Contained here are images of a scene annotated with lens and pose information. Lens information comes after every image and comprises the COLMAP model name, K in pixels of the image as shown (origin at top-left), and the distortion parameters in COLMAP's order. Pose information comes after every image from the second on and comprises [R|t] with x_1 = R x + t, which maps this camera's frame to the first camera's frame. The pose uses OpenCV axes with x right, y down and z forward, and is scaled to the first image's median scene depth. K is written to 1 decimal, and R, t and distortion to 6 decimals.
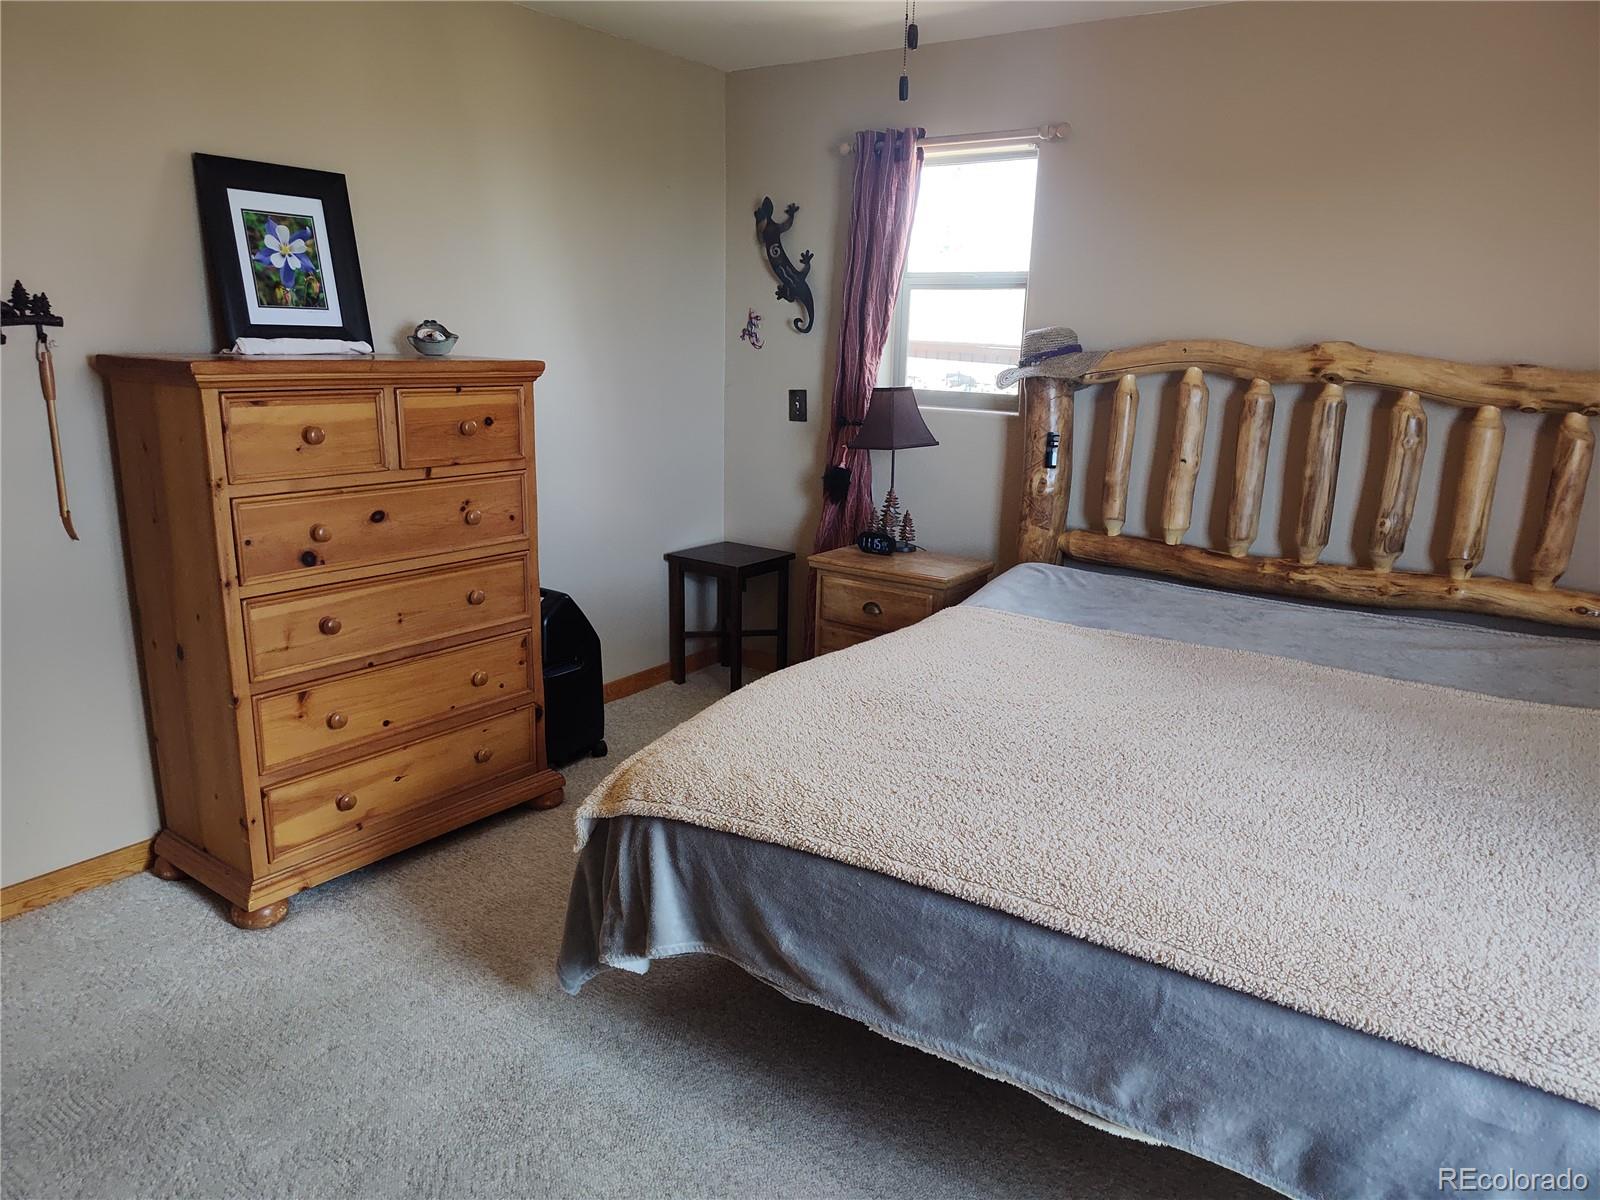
lens RADIAL K [[1081.4, 0, 800.3], [0, 1081.4, 601.5], [0, 0, 1]] dist [0.026021, -0.026925]
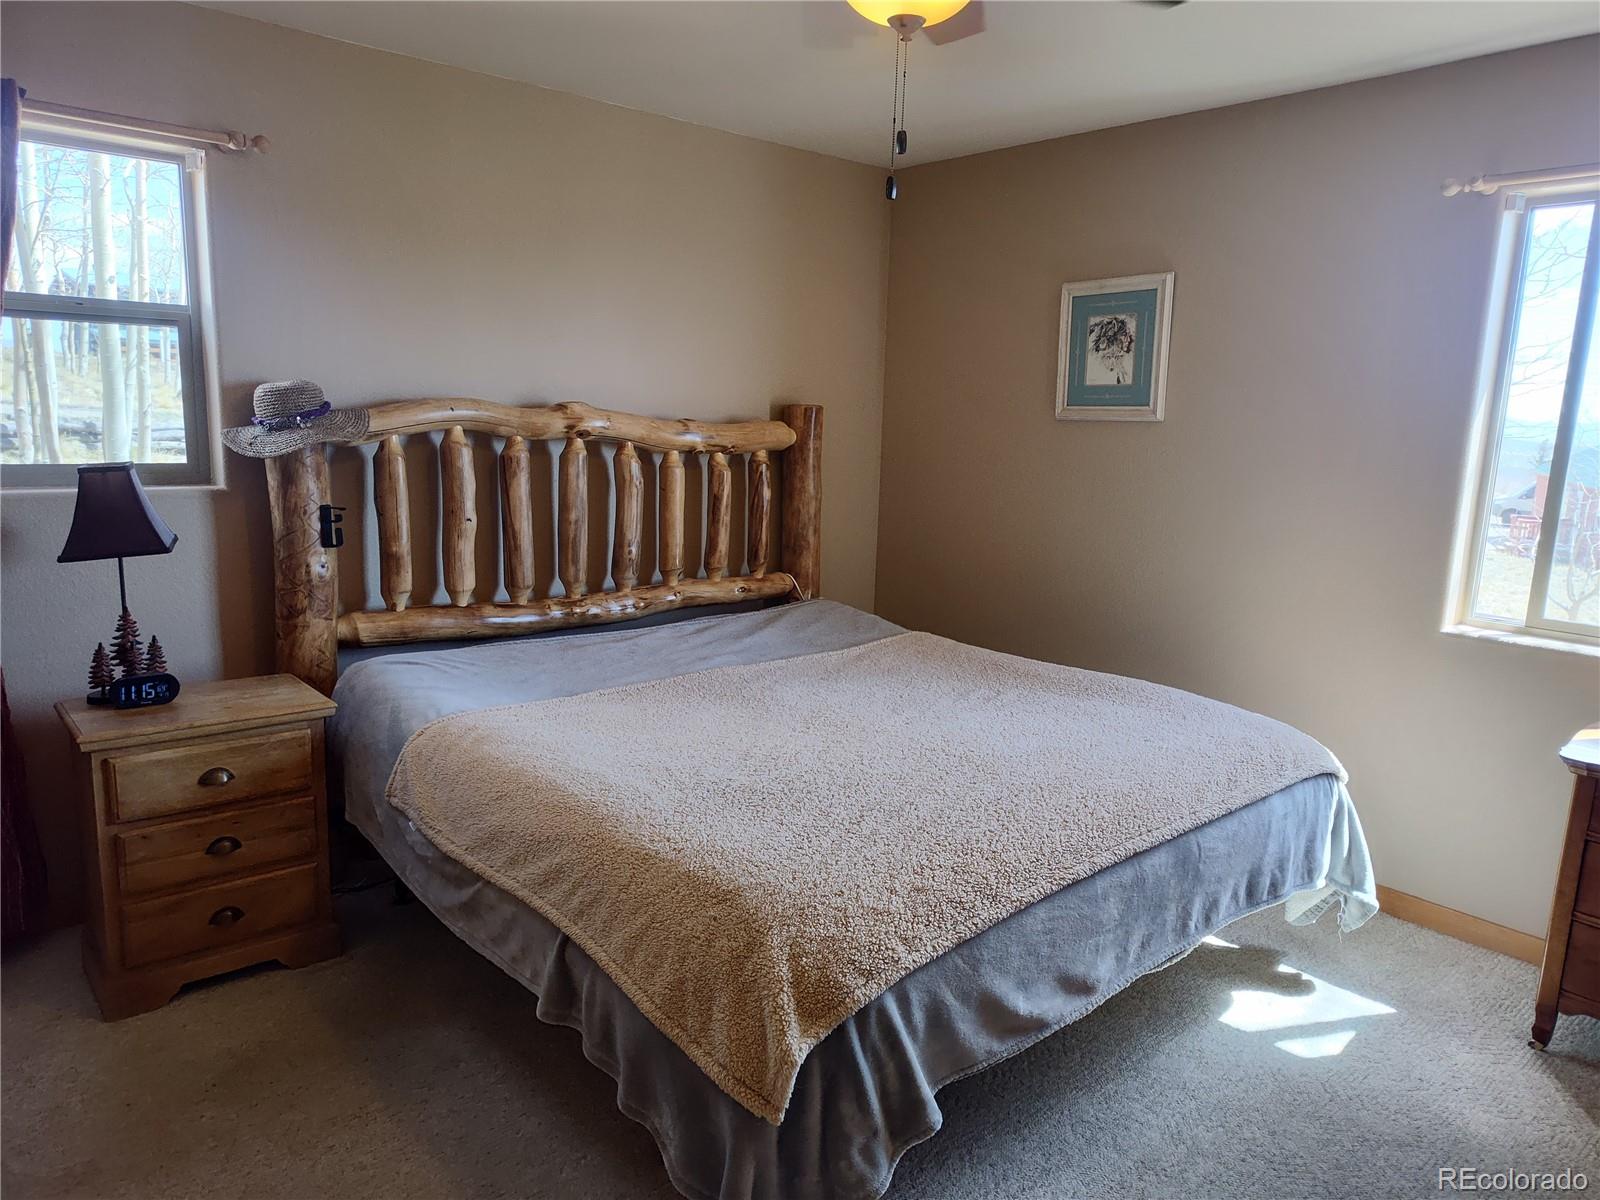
lens RADIAL K [[1081.4, 0, 802.4], [0, 1081.4, 605.3], [0, 0, 1]] dist [0.026021, -0.026925]
pose [[0.249143, -0.188508, 0.949943, -0.572990], [0.205213, 0.968876, 0.138444, -0.141758], [-0.946475, 0.160448, 0.280073, 0.493839]]
